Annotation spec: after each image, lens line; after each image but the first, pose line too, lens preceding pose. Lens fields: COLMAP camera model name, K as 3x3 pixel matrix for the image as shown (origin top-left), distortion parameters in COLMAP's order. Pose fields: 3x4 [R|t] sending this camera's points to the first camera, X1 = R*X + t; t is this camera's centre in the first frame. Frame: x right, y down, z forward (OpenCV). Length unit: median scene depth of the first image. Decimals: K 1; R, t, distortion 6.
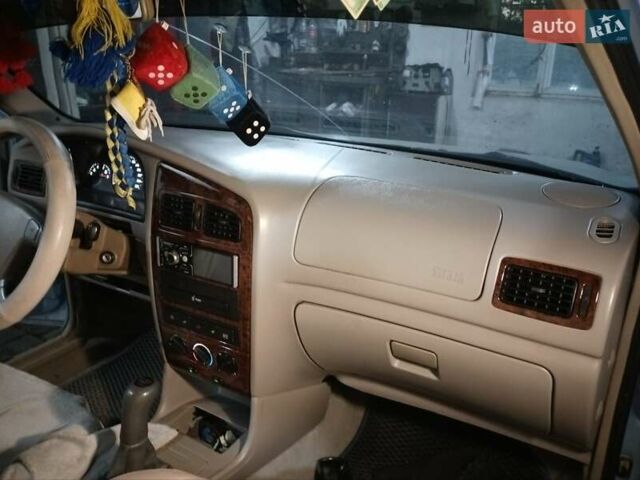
lens RADIAL K [[535.3, 0, 314.7], [0, 535.3, 240.7], [0, 0, 1]] dist [0.061829, -0.074282]
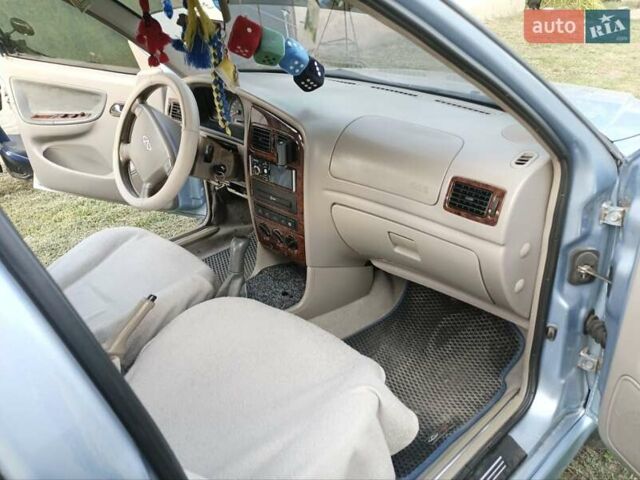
lens RADIAL K [[535.3, 0, 314.7], [0, 535.3, 240.7], [0, 0, 1]] dist [0.061829, -0.074282]
pose [[0.960282, 0.075053, -0.268749, 0.322880], [-0.036803, 0.988800, 0.144636, 0.004943], [0.276594, -0.129000, 0.952289, -0.429979]]
